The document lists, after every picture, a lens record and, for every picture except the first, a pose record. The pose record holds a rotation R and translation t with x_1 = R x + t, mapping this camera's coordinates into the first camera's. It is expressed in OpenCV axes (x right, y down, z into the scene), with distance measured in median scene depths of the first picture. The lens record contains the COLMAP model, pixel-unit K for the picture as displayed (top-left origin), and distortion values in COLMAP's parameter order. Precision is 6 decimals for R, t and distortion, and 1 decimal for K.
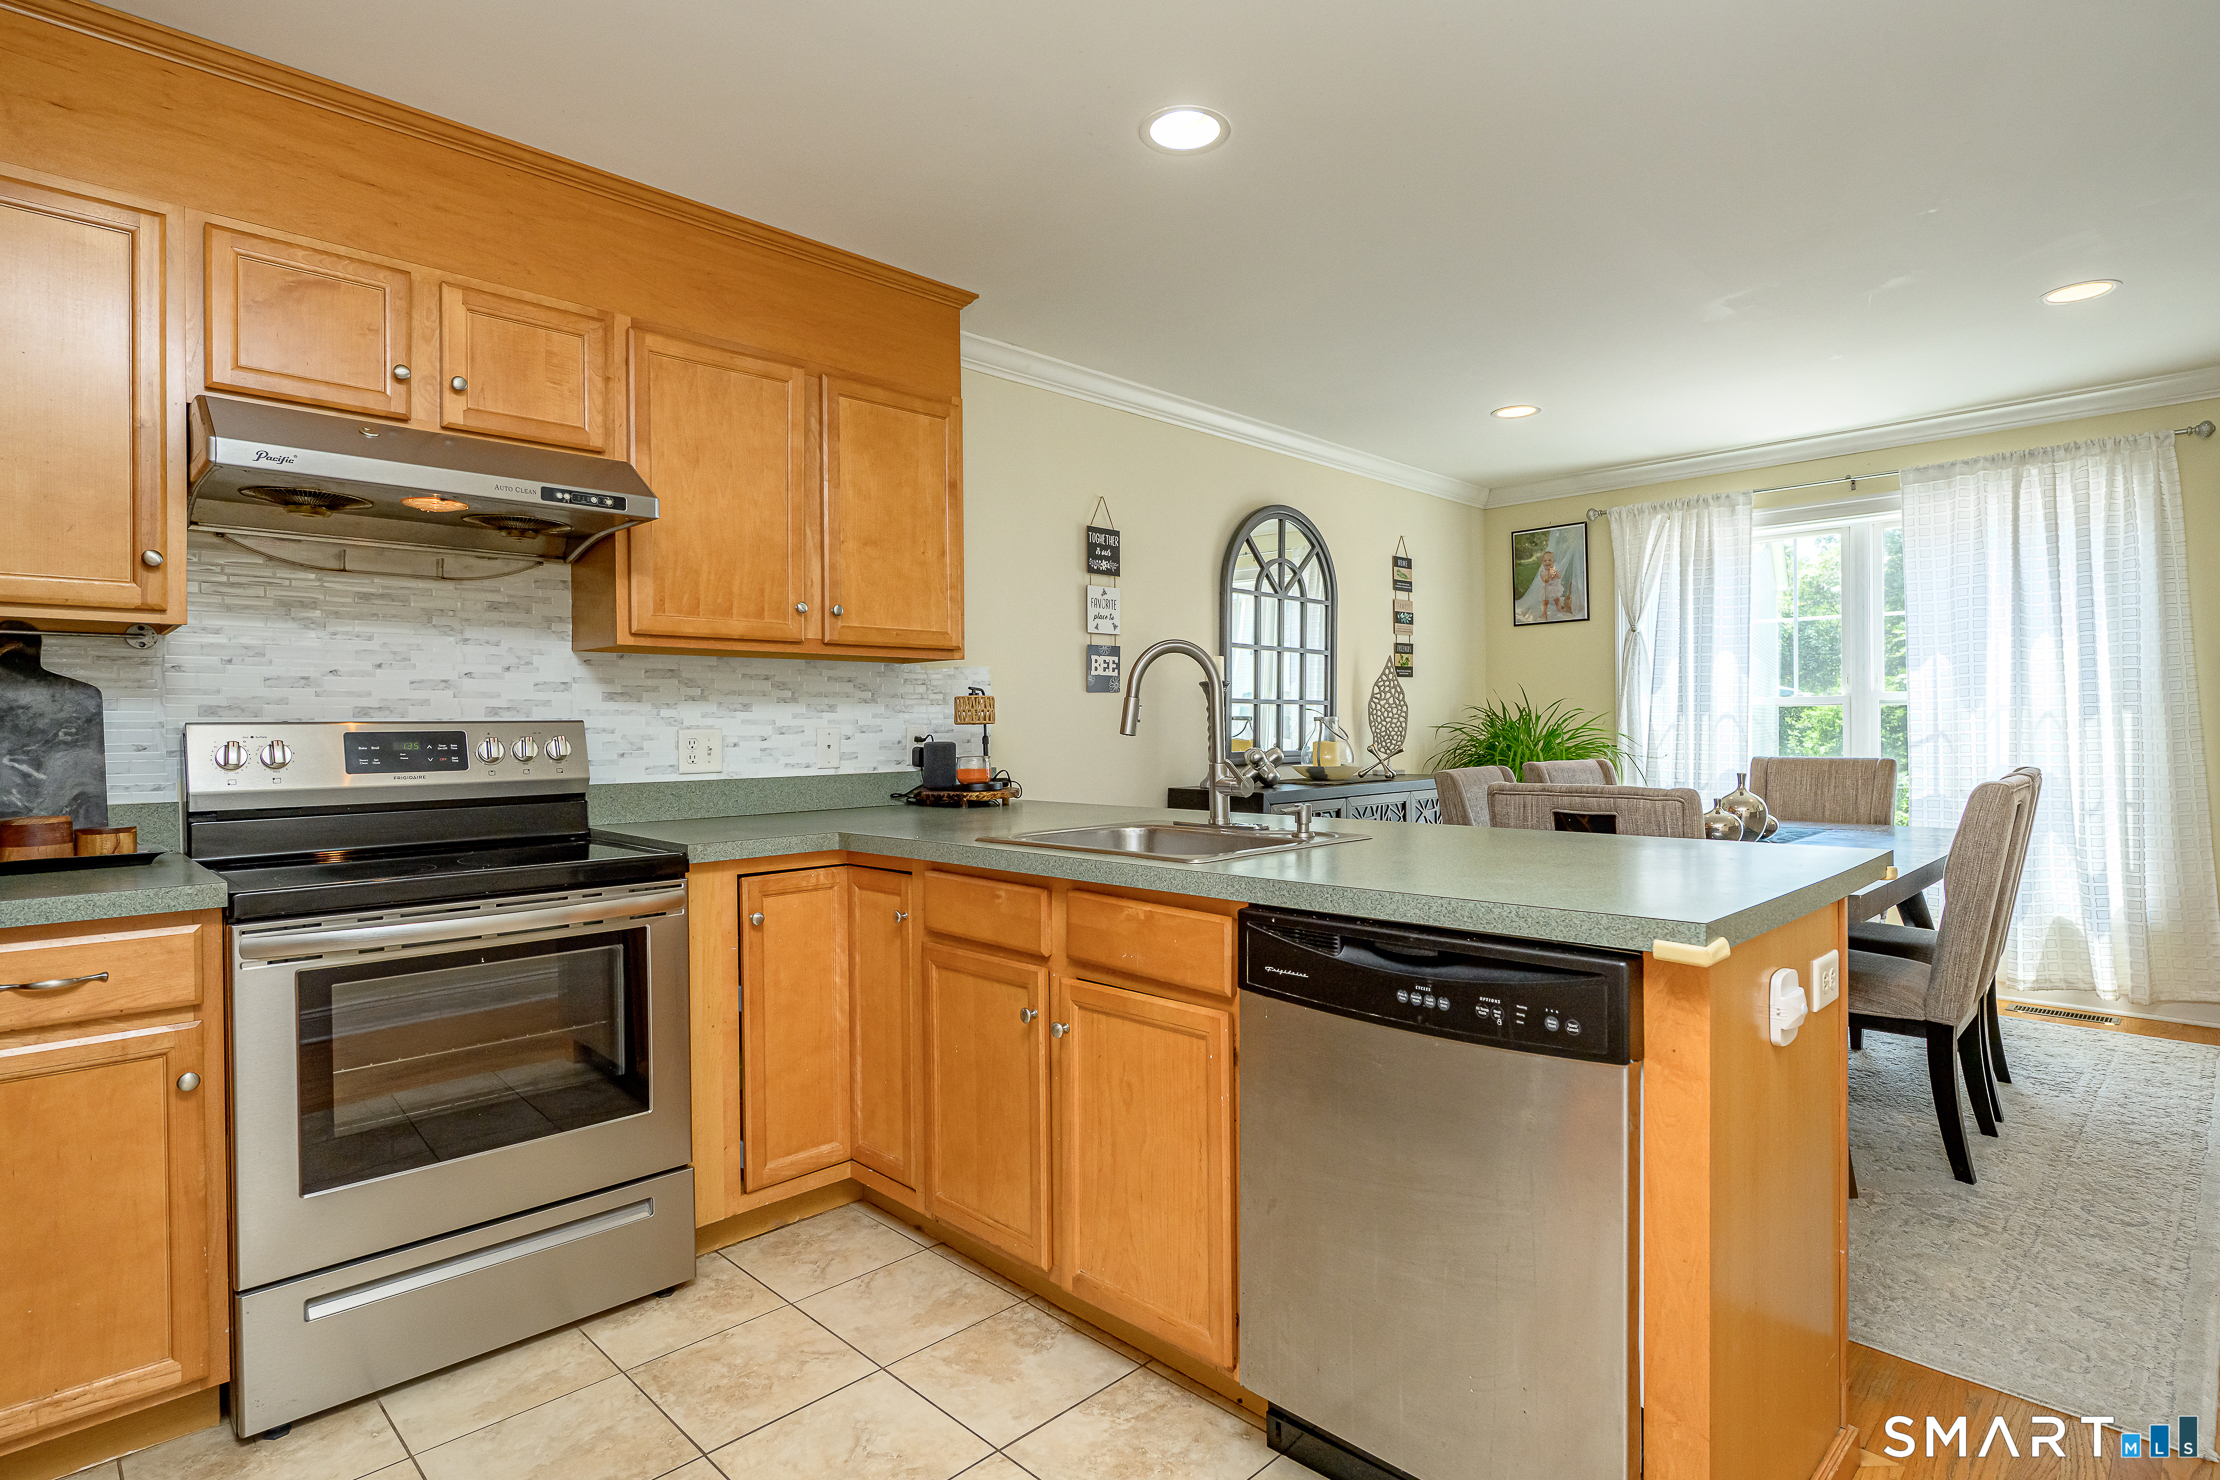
lens RADIAL K [[1127.7, 0, 1123.6], [0, 1127.7, 732.6], [0, 0, 1]] dist [-0.003496, -0.000997]
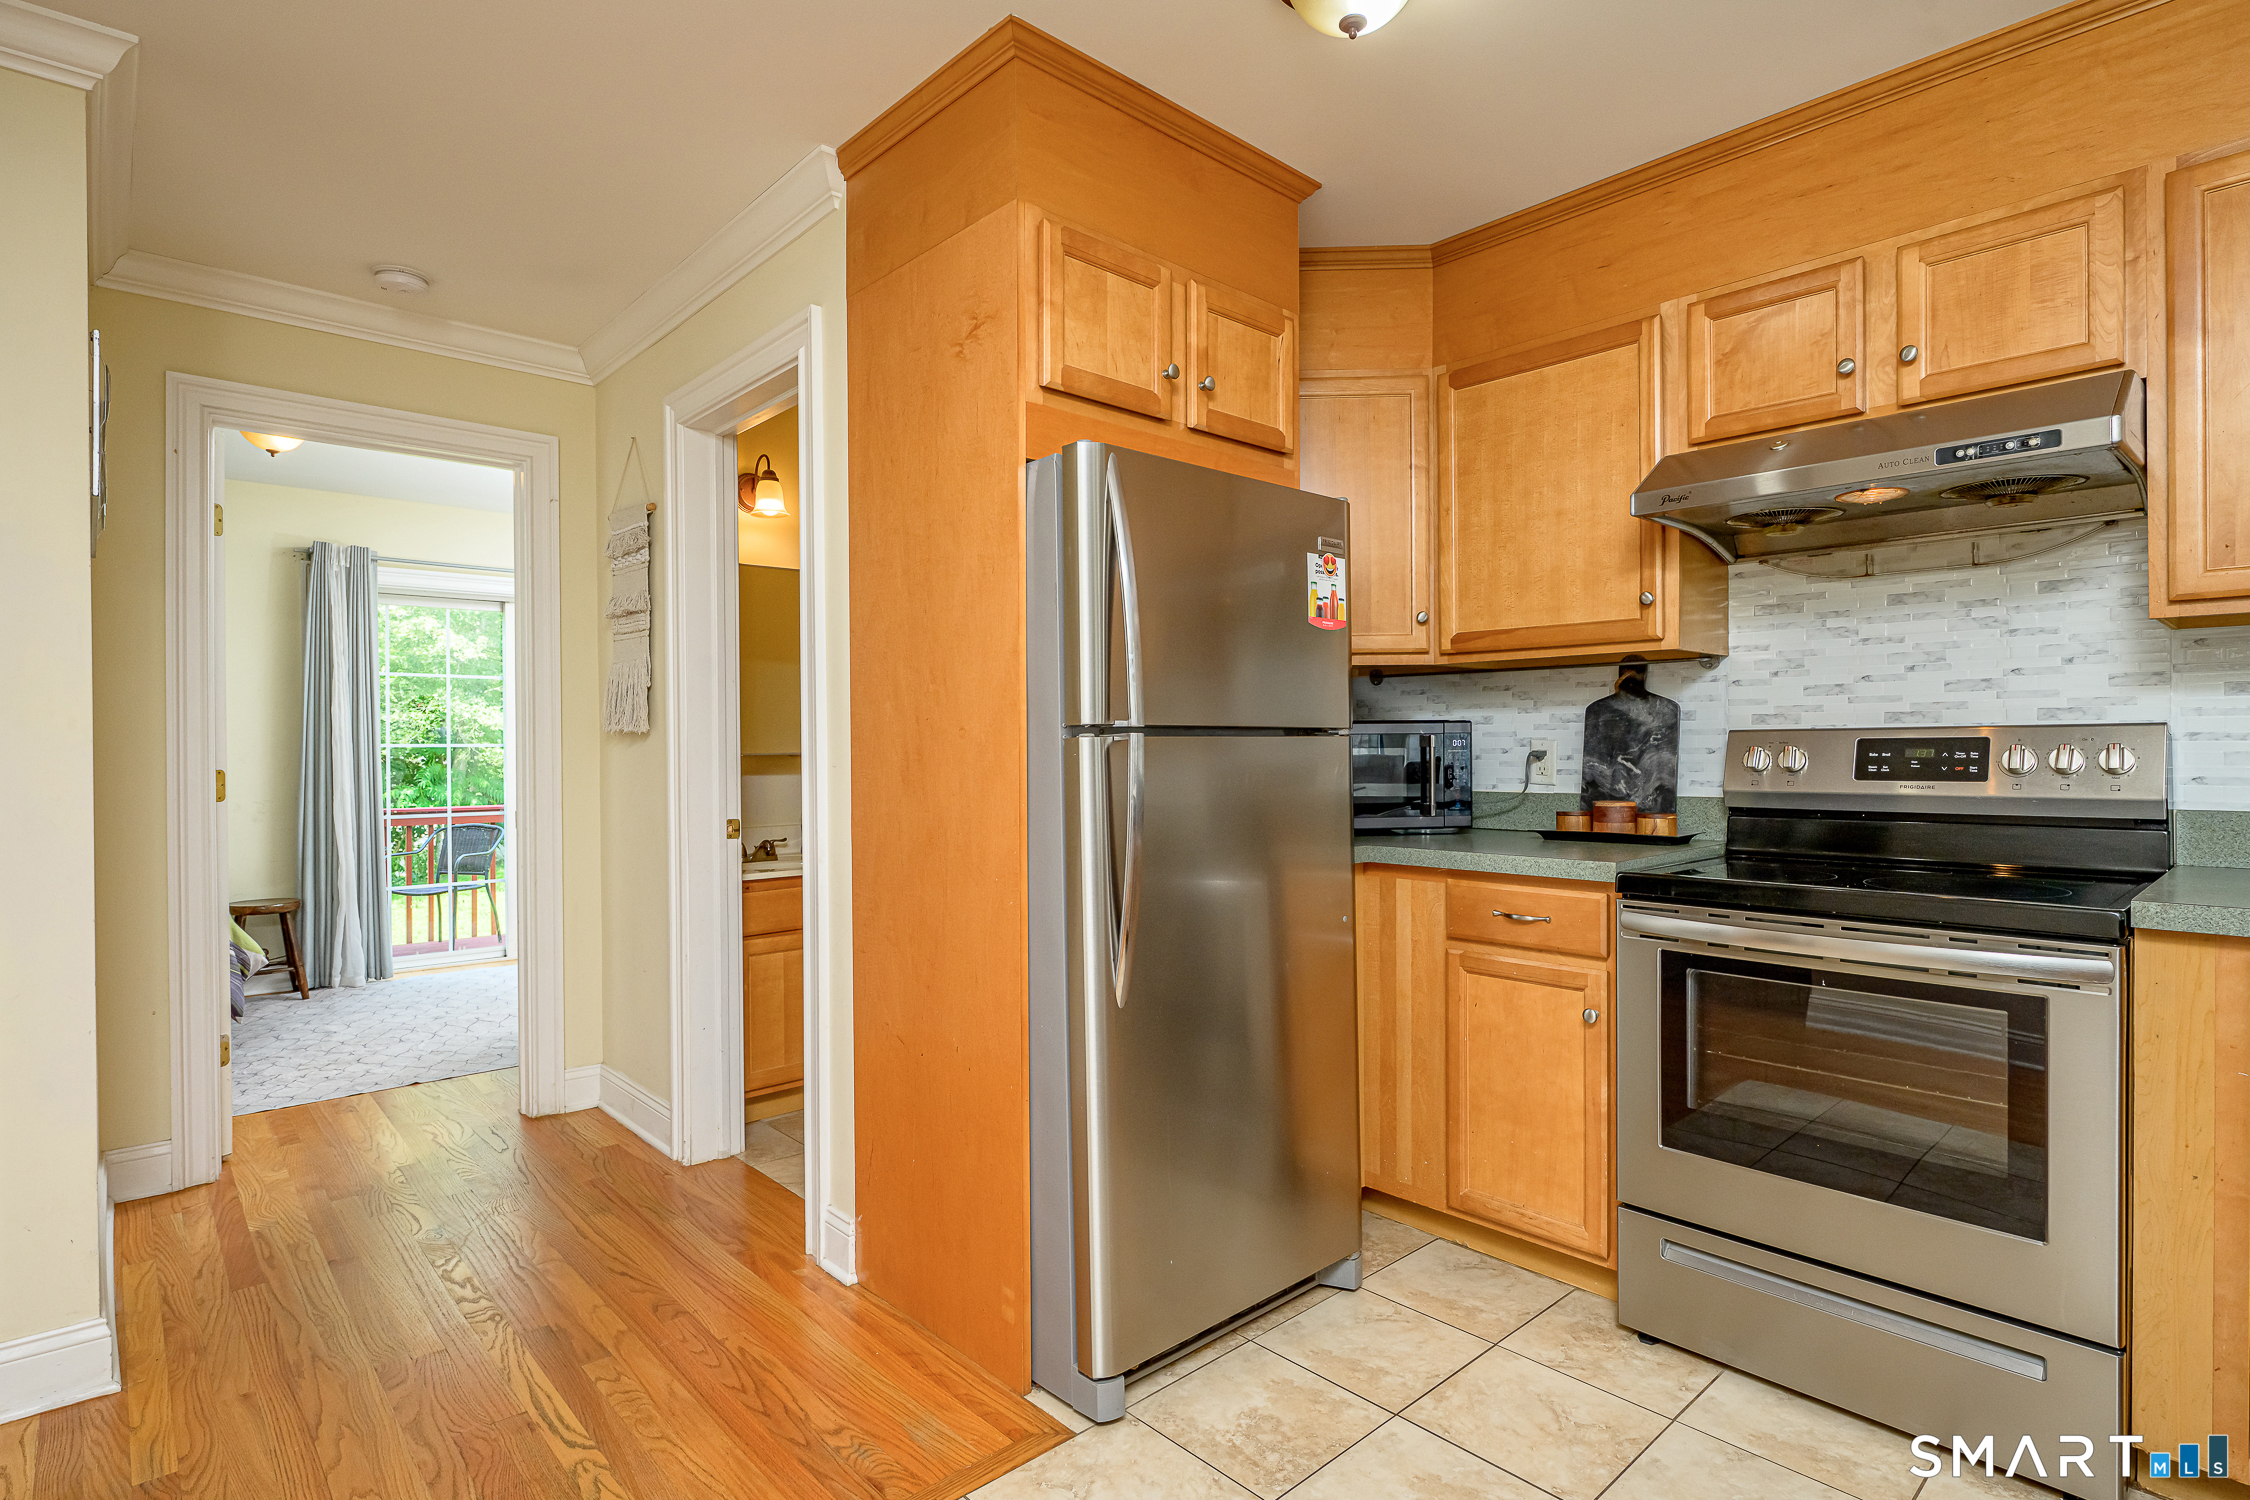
lens RADIAL K [[1120.0, 0, 1132.0], [0, 1120.0, 752.8], [0, 0, 1]] dist [-0.005800, -0.000310]
pose [[-0.047150, 0.016547, -0.998751, 0.227144], [0.002053, 0.999862, 0.016468, -0.003445], [0.998886, -0.001274, -0.047177, 0.279467]]
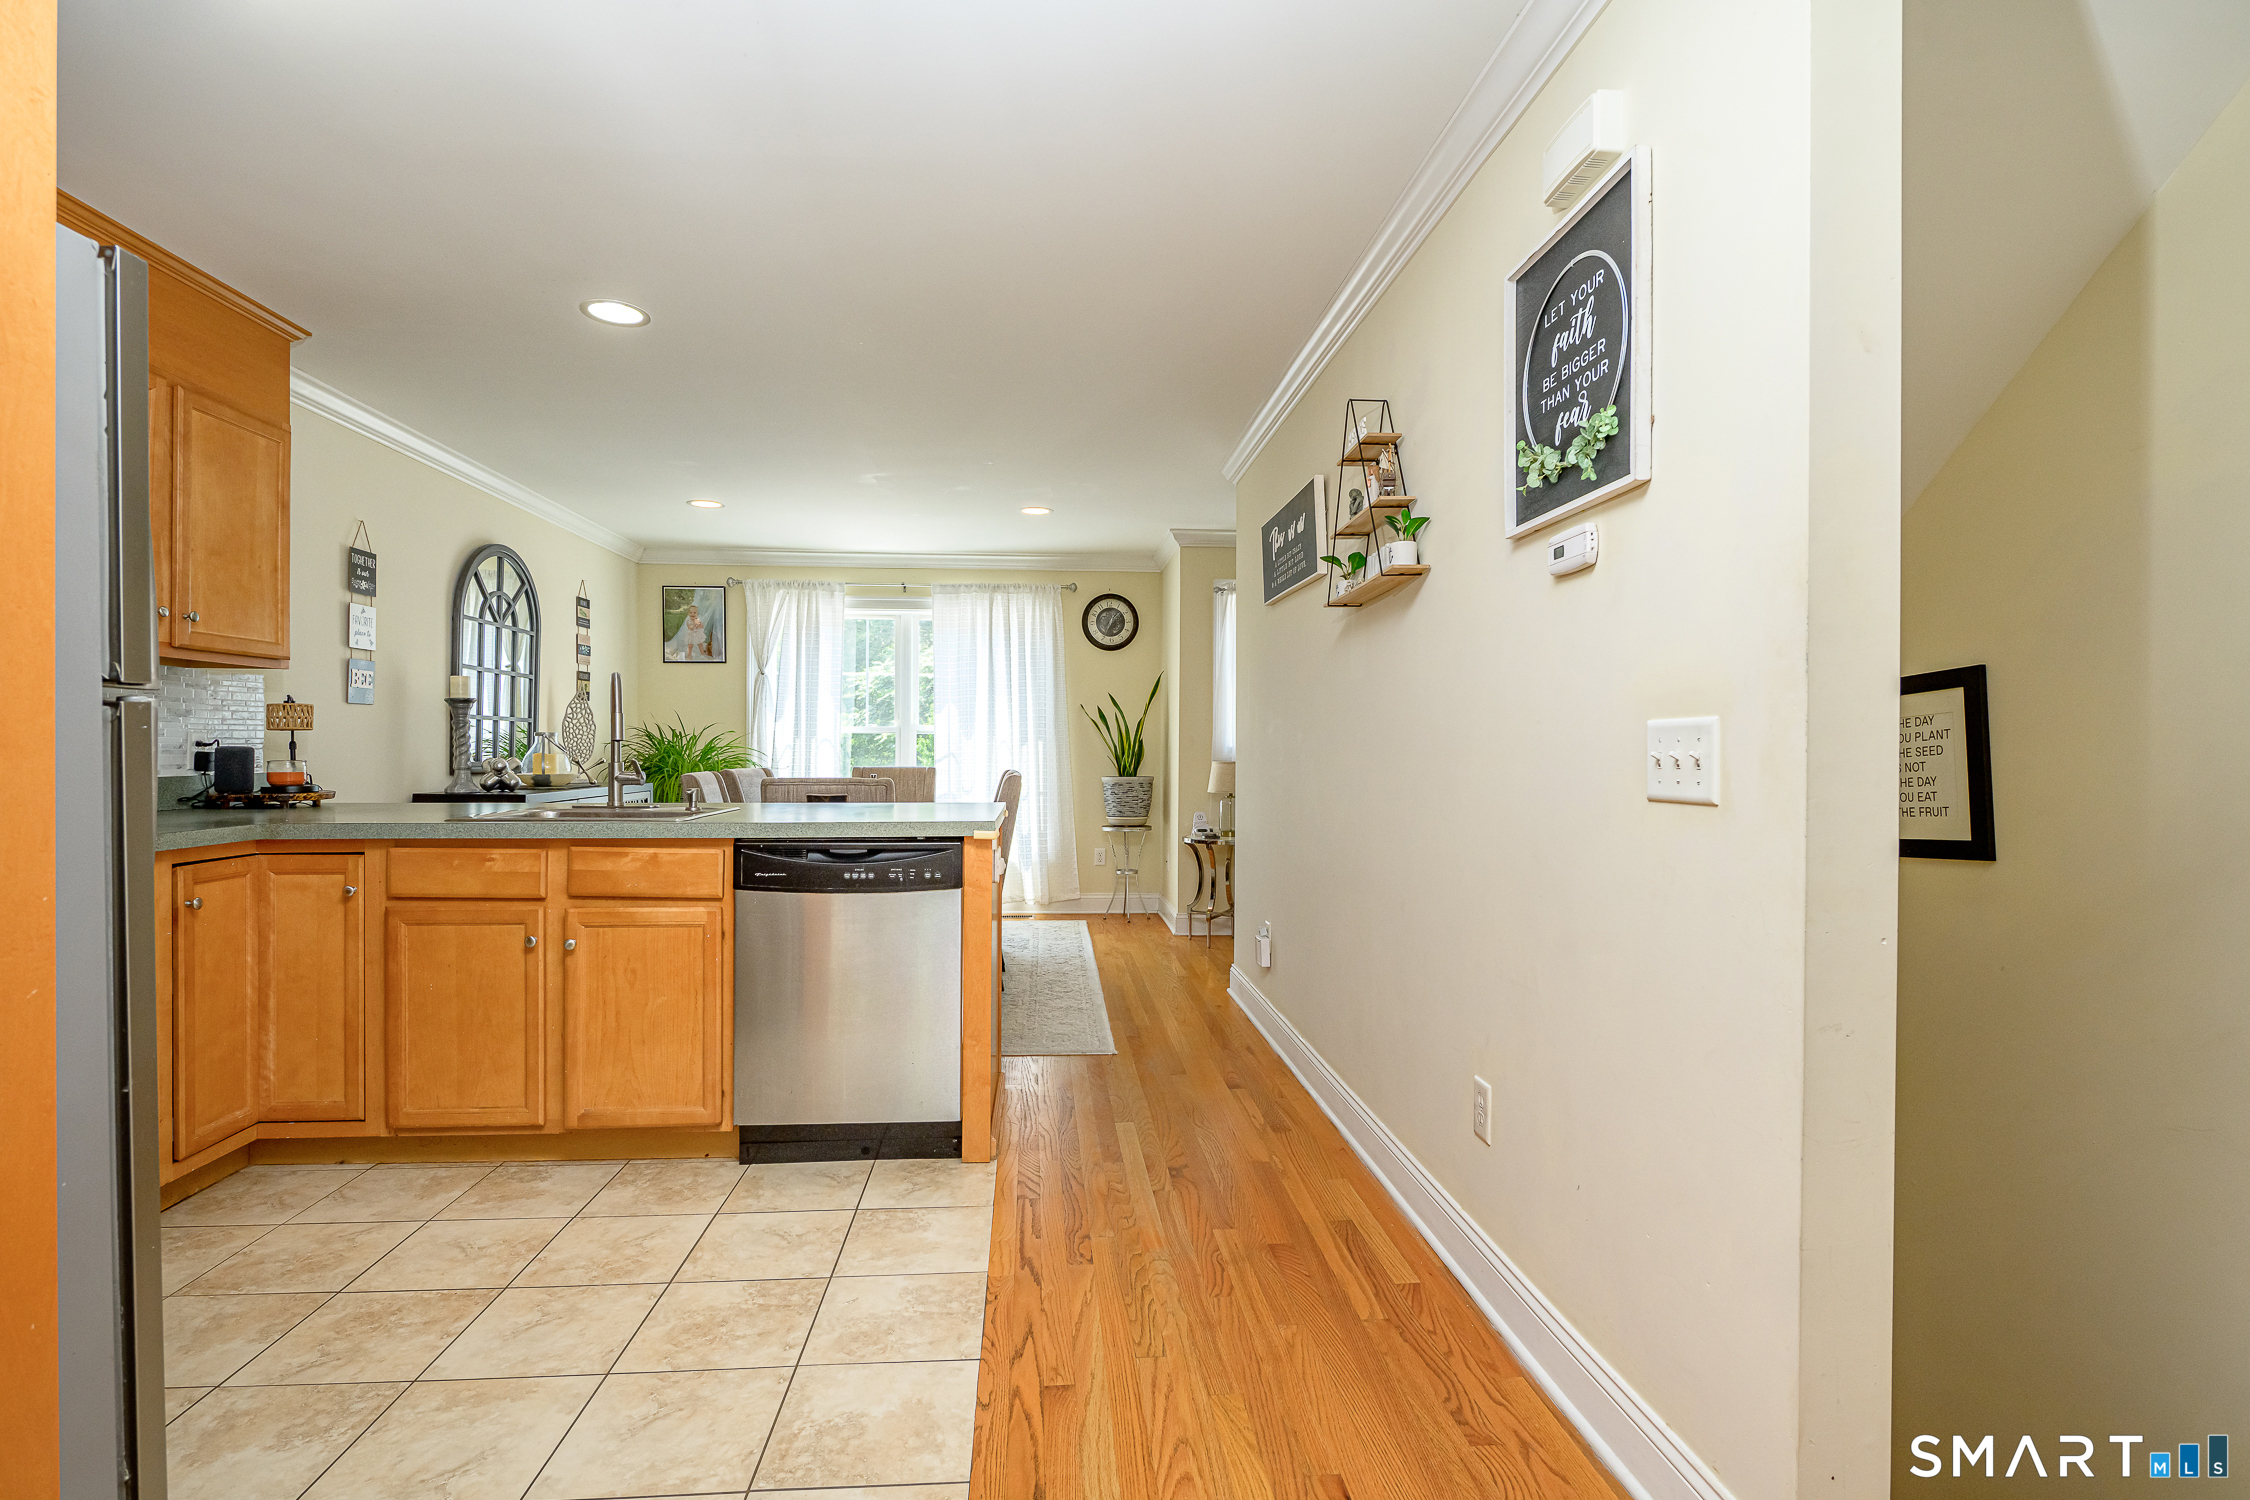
lens RADIAL K [[1085.4, 0, 1125.0], [0, 1085.4, 750.0], [0, 0, 1]] dist [0.001973, 0.000288]
pose [[0.648816, 0.012180, 0.760847, -0.387226], [-0.006655, 0.999924, -0.010332, 0.015985], [-0.760916, 0.001640, 0.648849, -0.254853]]
